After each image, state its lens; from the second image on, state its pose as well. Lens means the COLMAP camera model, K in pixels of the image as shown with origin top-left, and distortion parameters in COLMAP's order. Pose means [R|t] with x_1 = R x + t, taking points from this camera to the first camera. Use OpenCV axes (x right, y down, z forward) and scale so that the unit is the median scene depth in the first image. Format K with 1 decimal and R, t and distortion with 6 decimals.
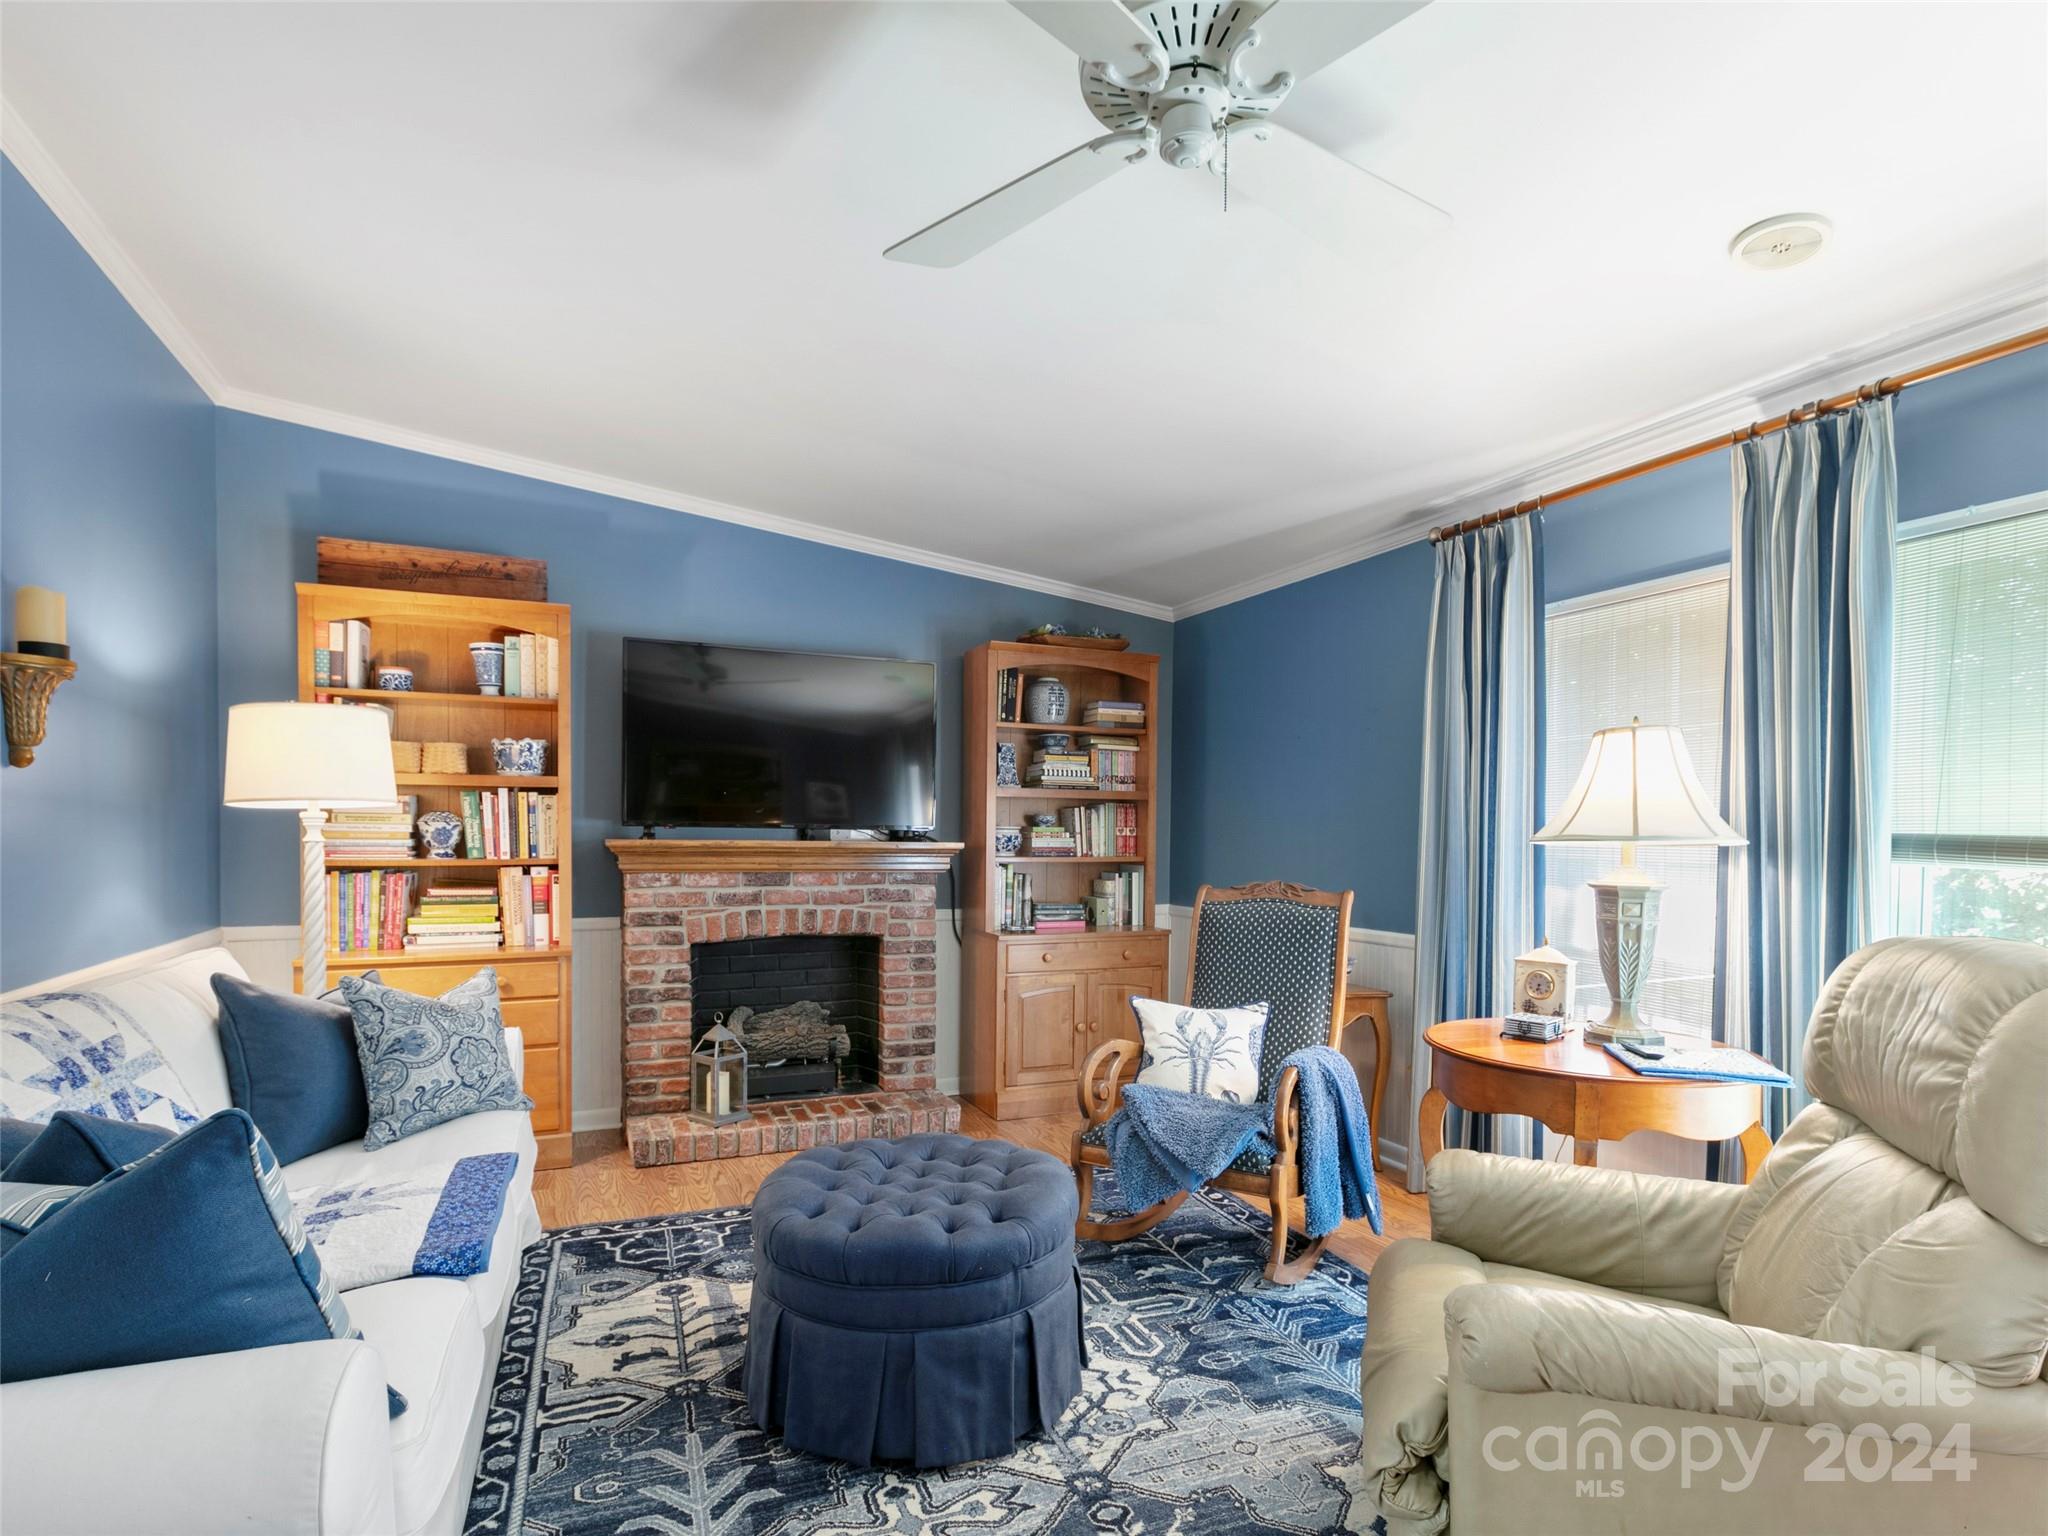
lens RADIAL K [[1083.3, 0, 1077.9], [0, 1083.3, 878.2], [0, 0, 1]] dist [0.001026, 0.000650]
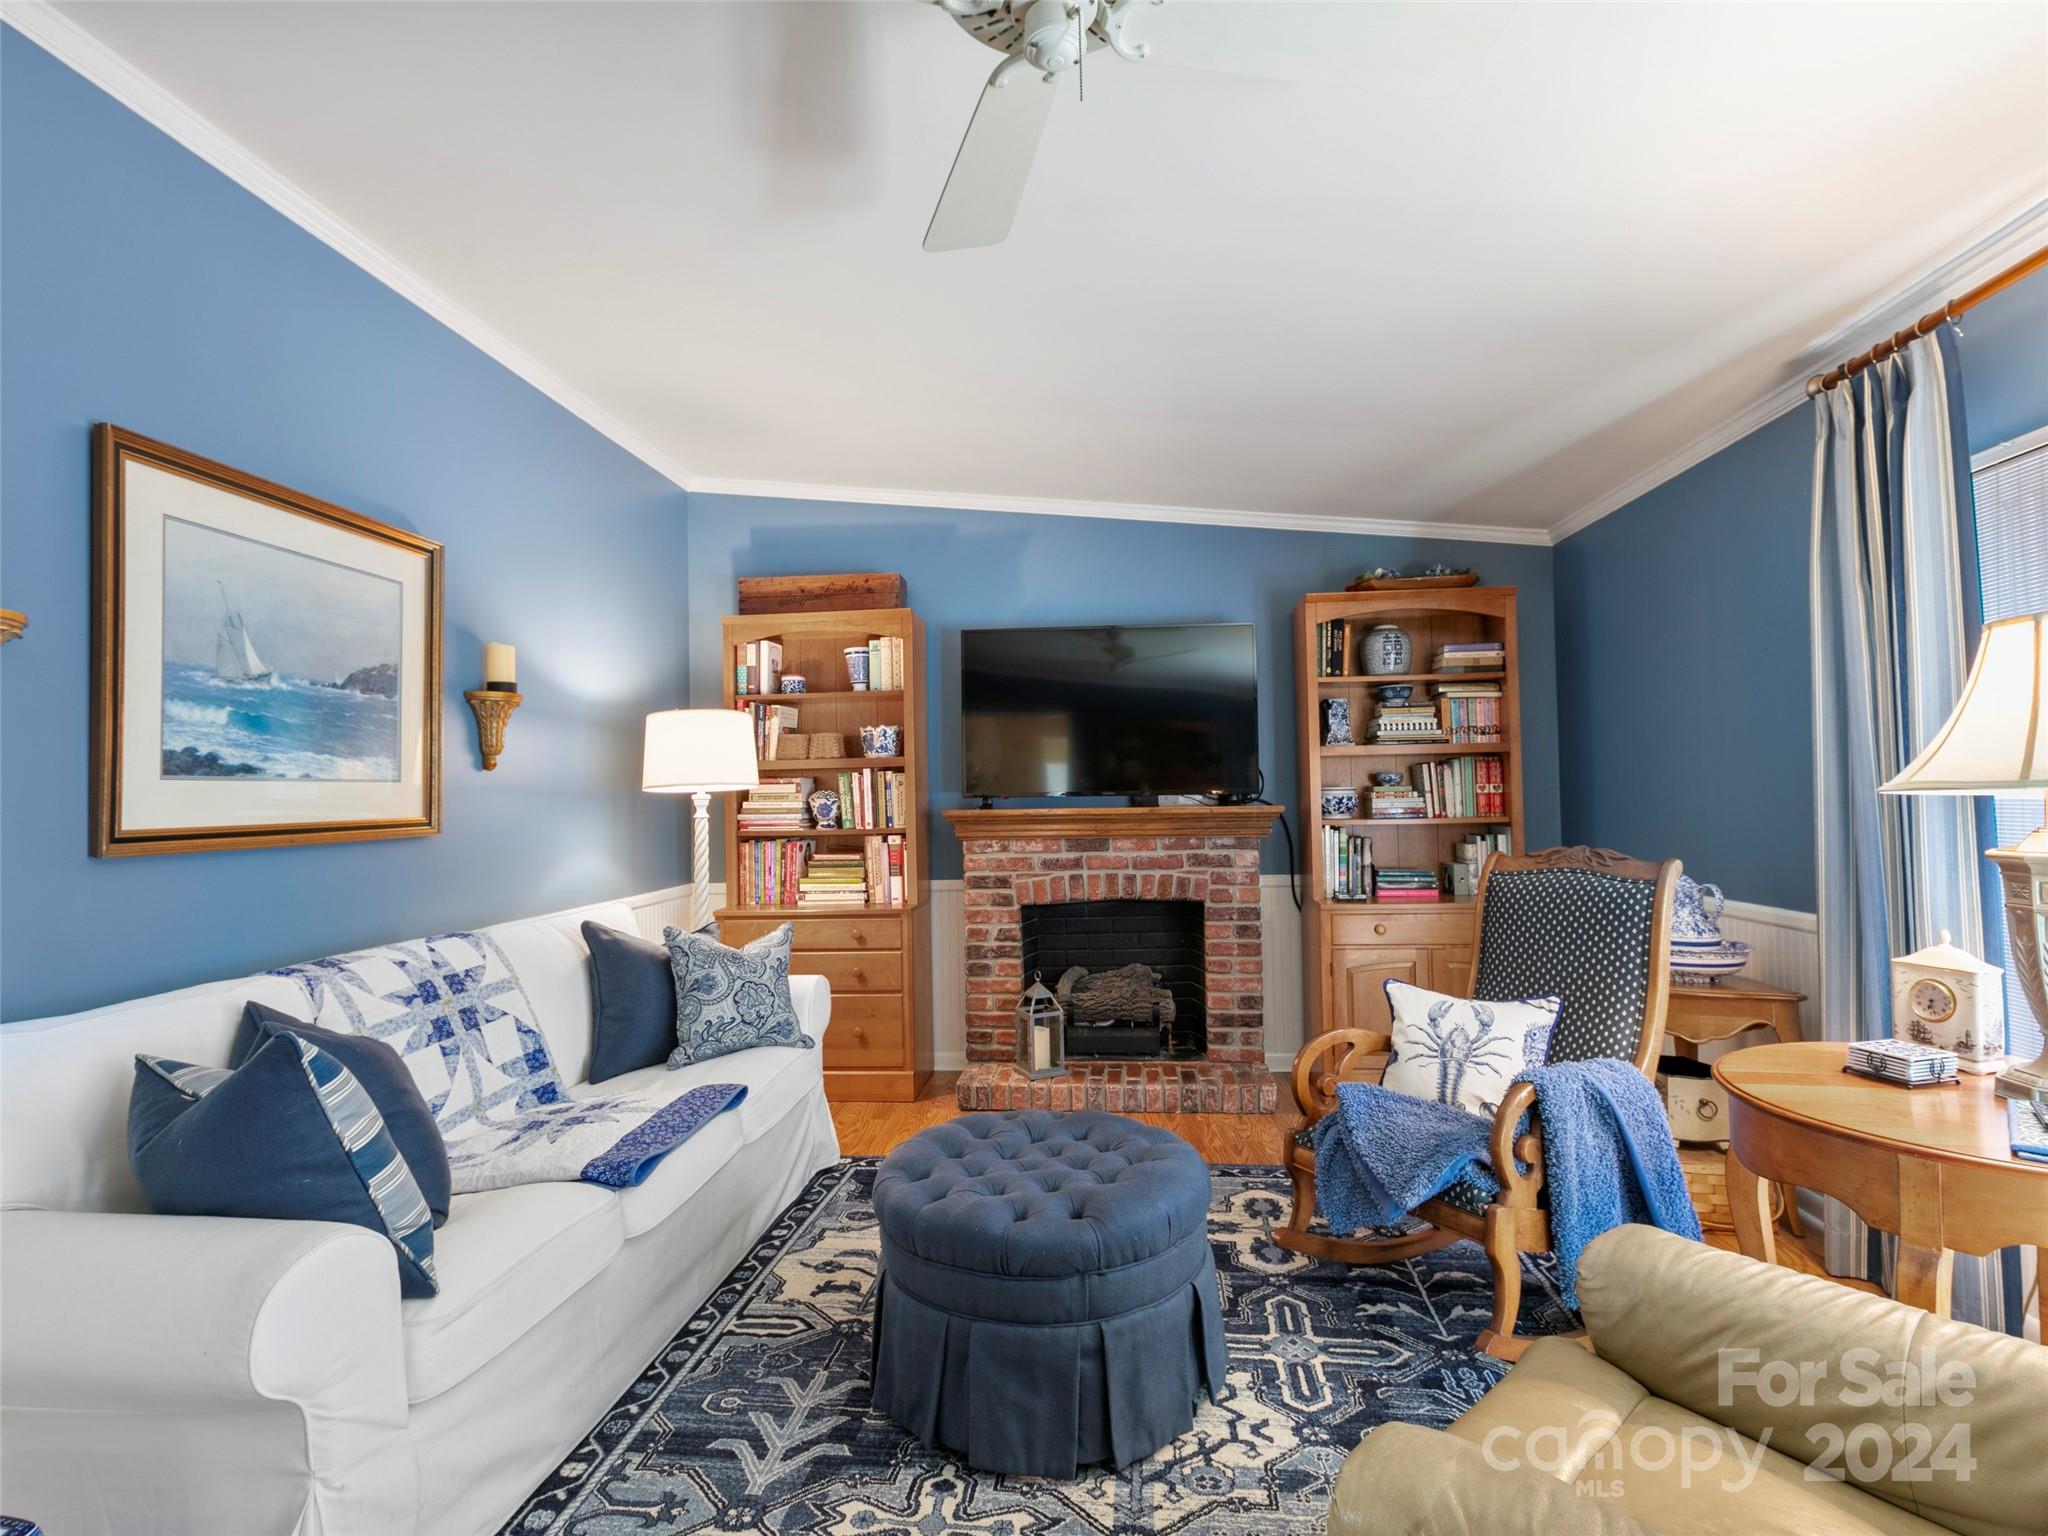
lens RADIAL K [[1052.3, 0, 1021.5], [0, 1052.3, 781.8], [0, 0, 1]] dist [-0.000960, 0.001496]
pose [[0.866383, -0.033219, -0.498274, 0.225698], [0.006009, 0.998406, -0.056113, -0.004481], [0.499344, 0.045621, 0.865202, 0.114561]]
